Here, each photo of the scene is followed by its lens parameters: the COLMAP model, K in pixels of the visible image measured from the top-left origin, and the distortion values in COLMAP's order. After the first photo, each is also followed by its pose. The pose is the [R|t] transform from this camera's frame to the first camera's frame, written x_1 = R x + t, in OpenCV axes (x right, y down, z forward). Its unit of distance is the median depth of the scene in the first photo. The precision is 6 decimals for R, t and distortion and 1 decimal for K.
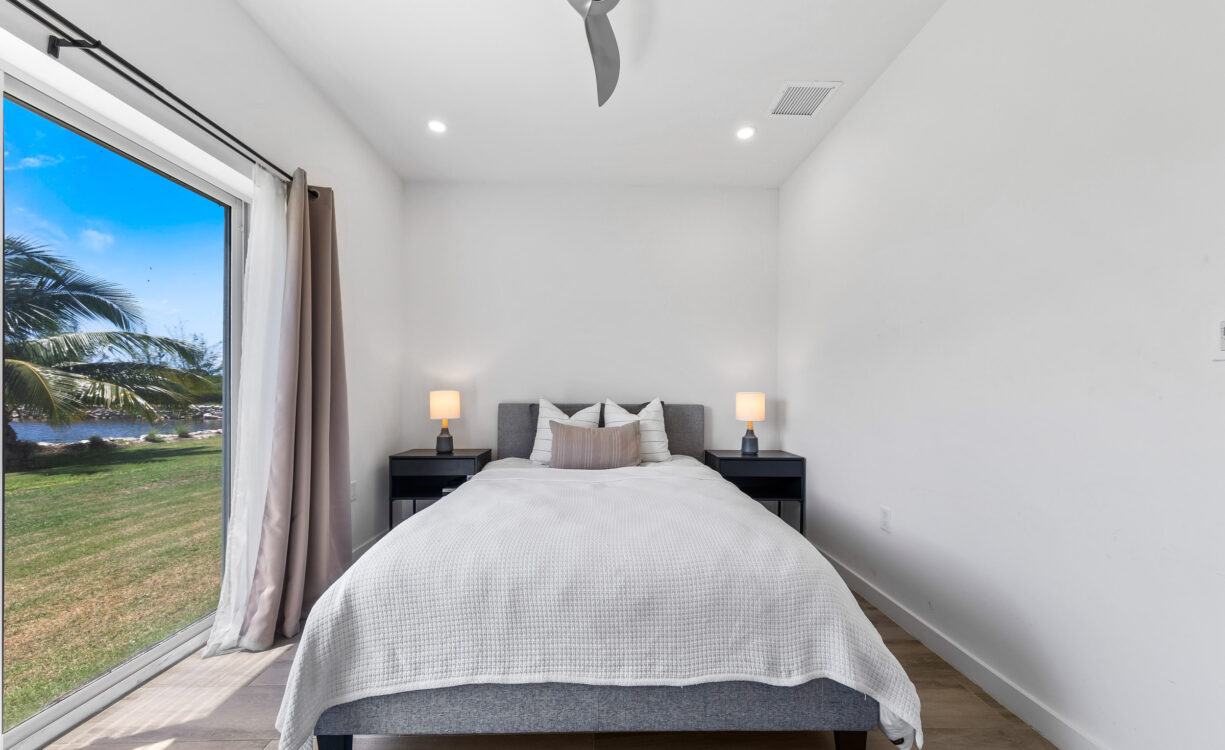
lens RADIAL K [[427.2, 0, 608.1], [0, 427.2, 391.3], [0, 0, 1]] dist [0.002485, 0.000100]
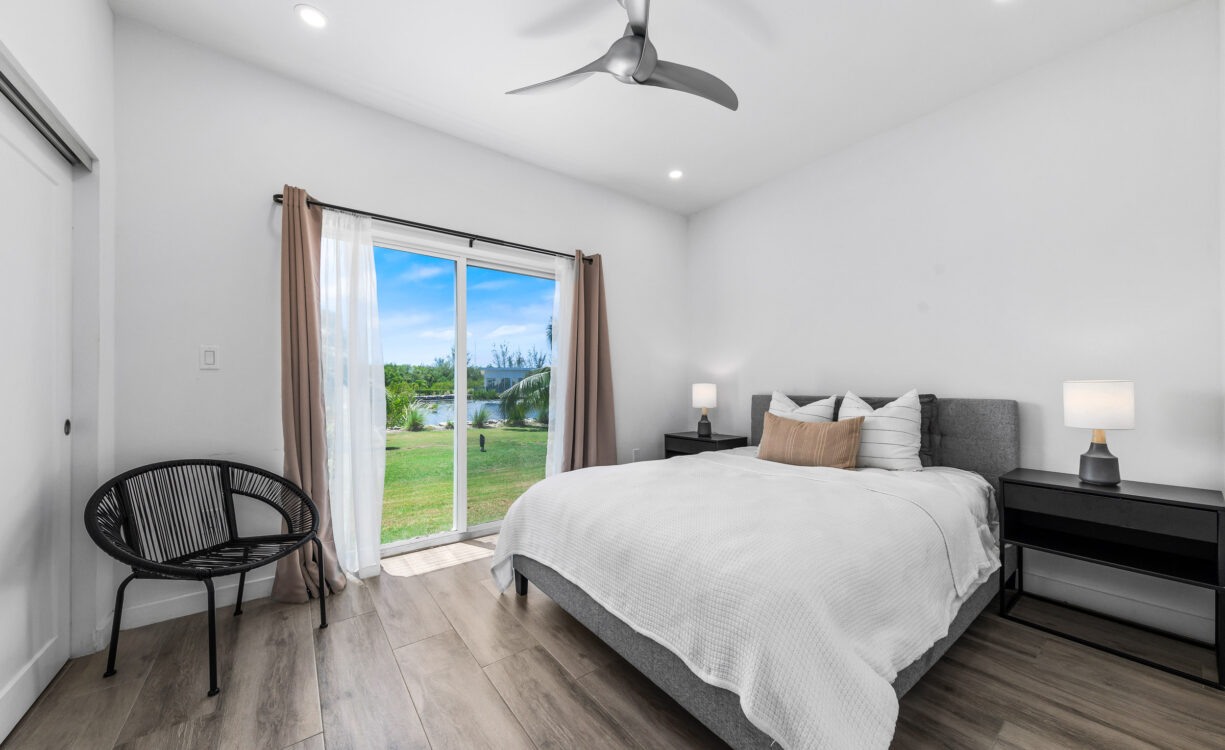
lens RADIAL K [[427.2, 0, 604.2], [0, 427.2, 374.8], [0, 0, 1]] dist [0.002485, 0.000100]
pose [[0.574539, -0.028255, -0.817989, 0.438701], [0.010460, 0.999576, -0.027180, 0.004045], [0.818410, 0.007060, 0.574591, 0.095473]]
